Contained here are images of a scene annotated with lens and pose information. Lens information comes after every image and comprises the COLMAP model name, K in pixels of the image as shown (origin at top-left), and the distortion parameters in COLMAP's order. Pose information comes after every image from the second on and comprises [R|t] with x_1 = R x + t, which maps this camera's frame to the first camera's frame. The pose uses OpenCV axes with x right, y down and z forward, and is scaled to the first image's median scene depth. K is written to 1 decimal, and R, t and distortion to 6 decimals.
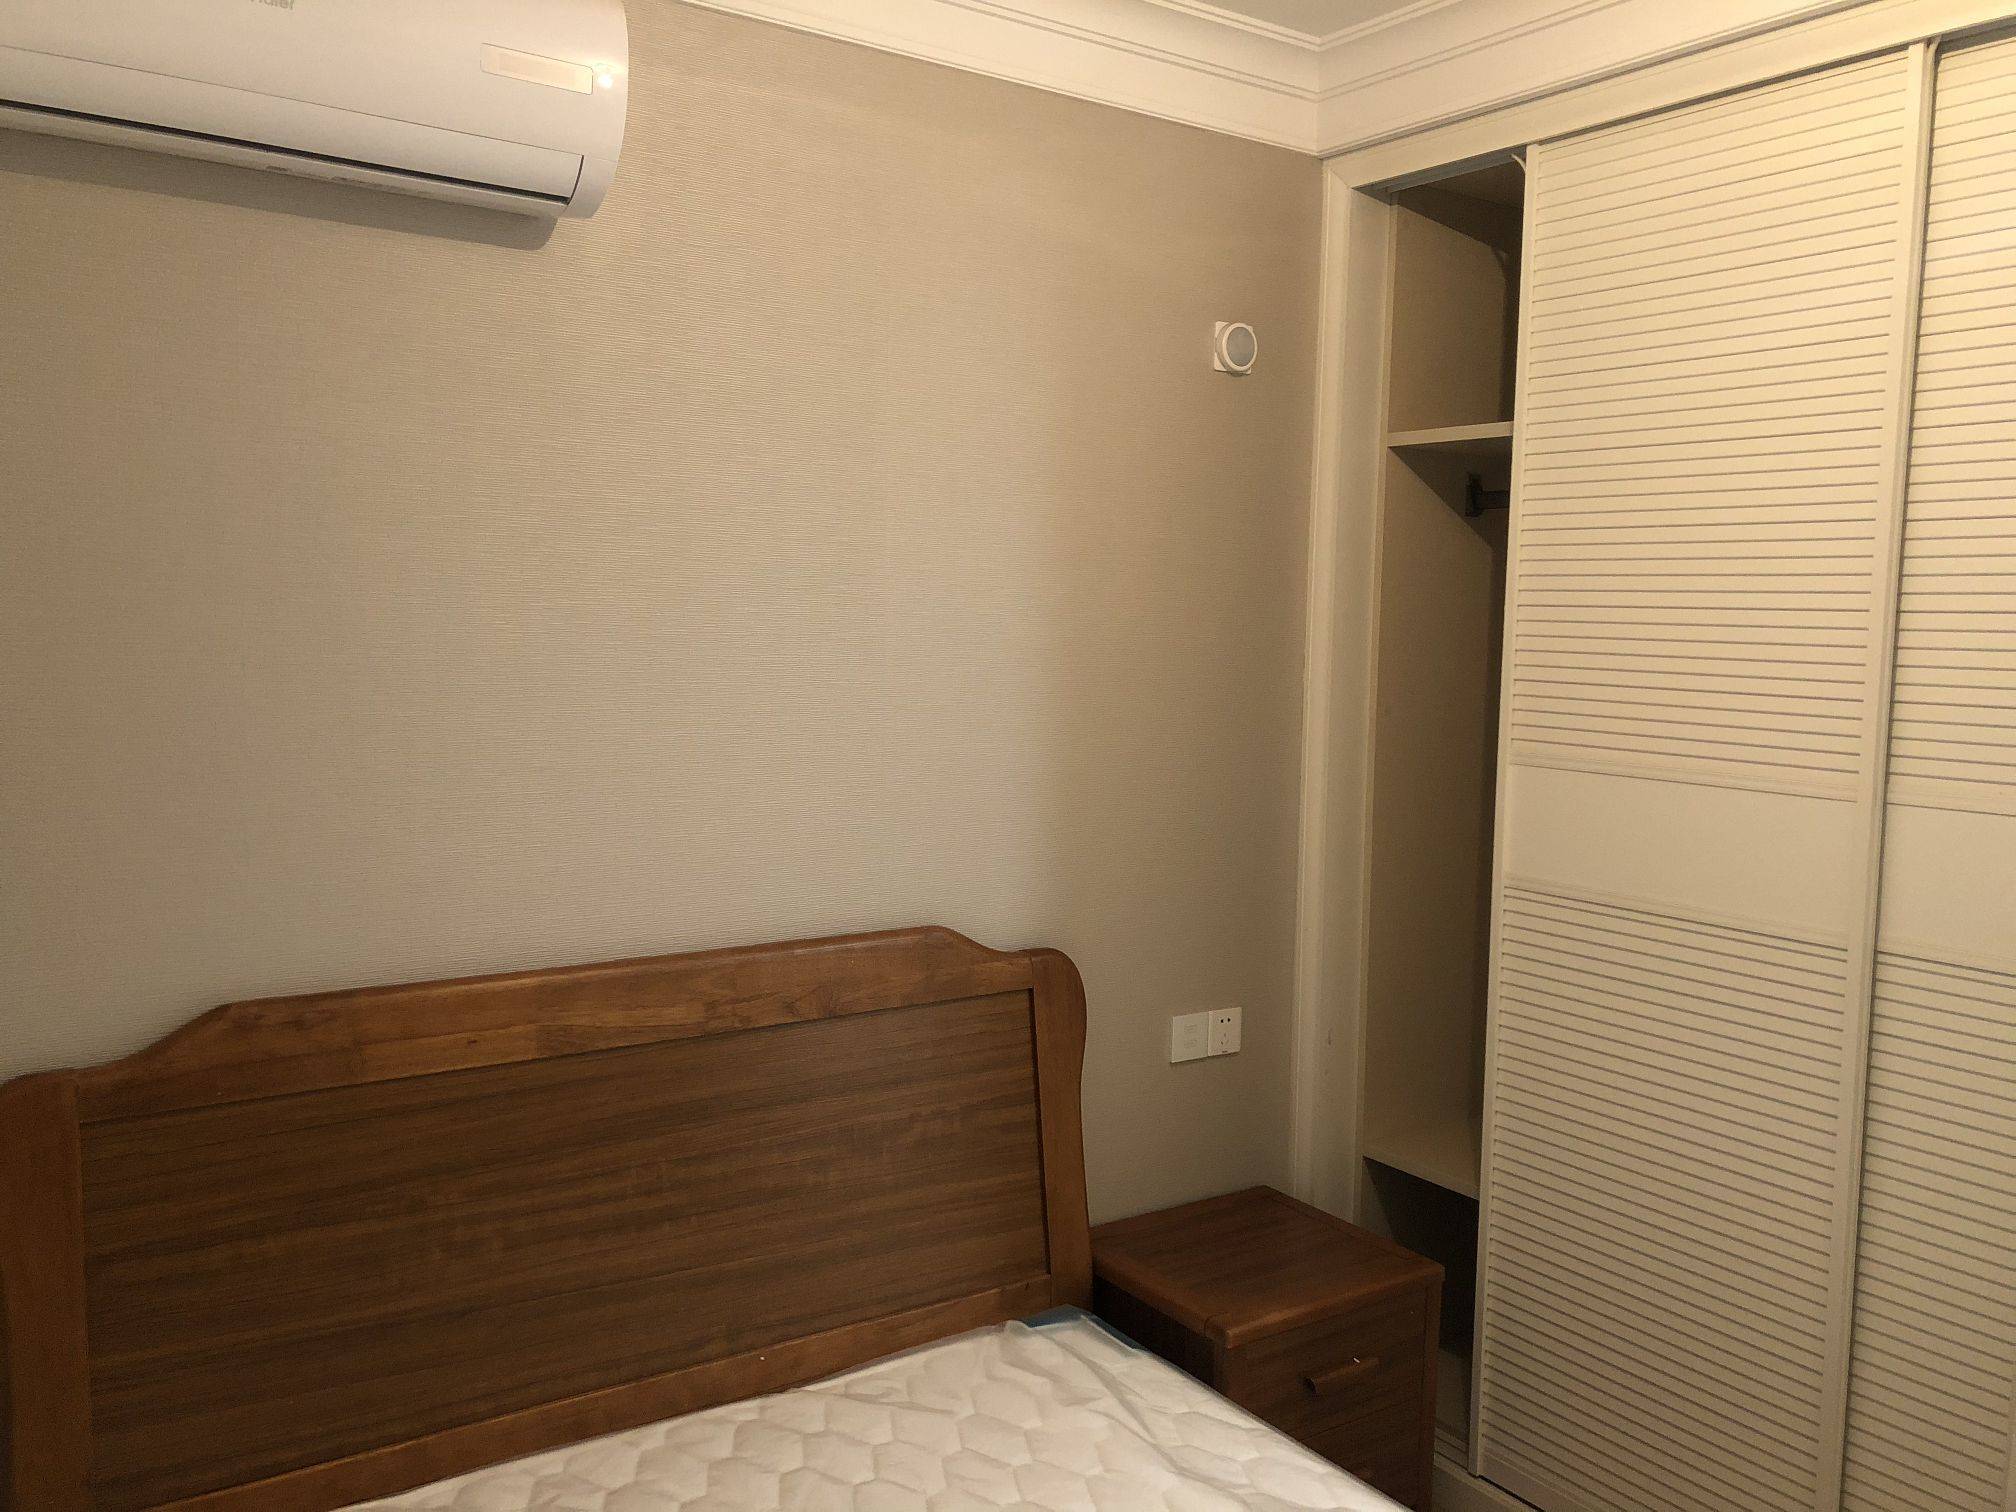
lens RADIAL K [[1638.8, 0, 1008.0], [0, 1638.8, 756.0], [0, 0, 1]] dist [0.018840, -0.001464]
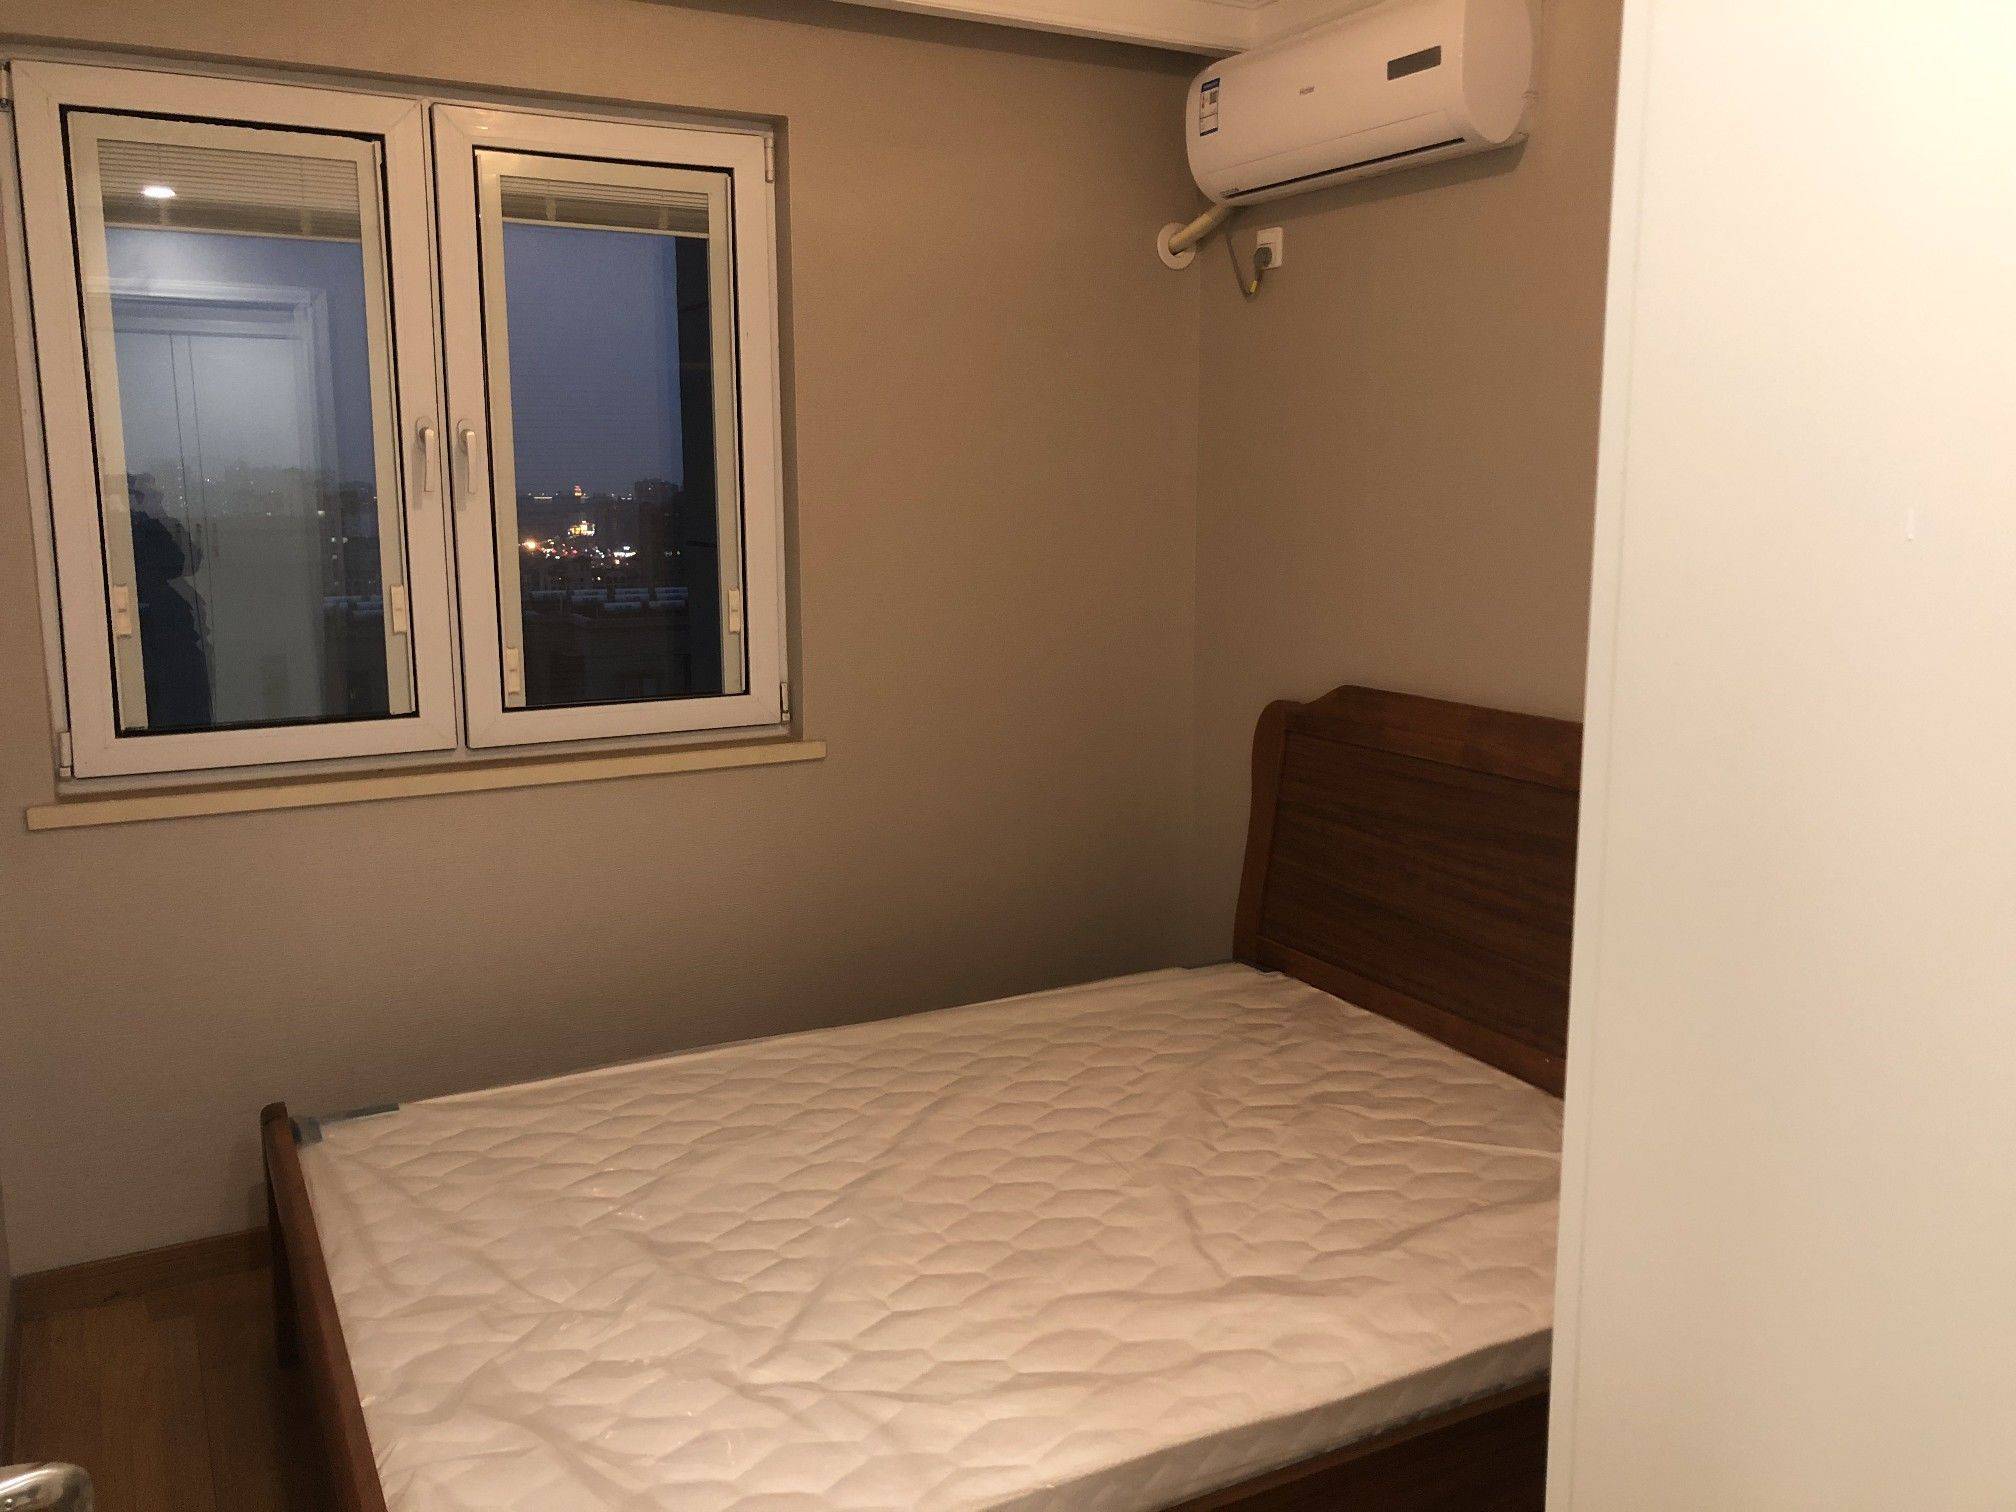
lens RADIAL K [[1638.8, 0, 1008.0], [0, 1638.8, 756.0], [0, 0, 1]] dist [0.018840, -0.001464]
pose [[-0.110237, 0.147702, -0.982869, 1.174962], [-0.087953, 0.983567, 0.157671, -0.011546], [0.990006, 0.103828, -0.095435, 0.779907]]
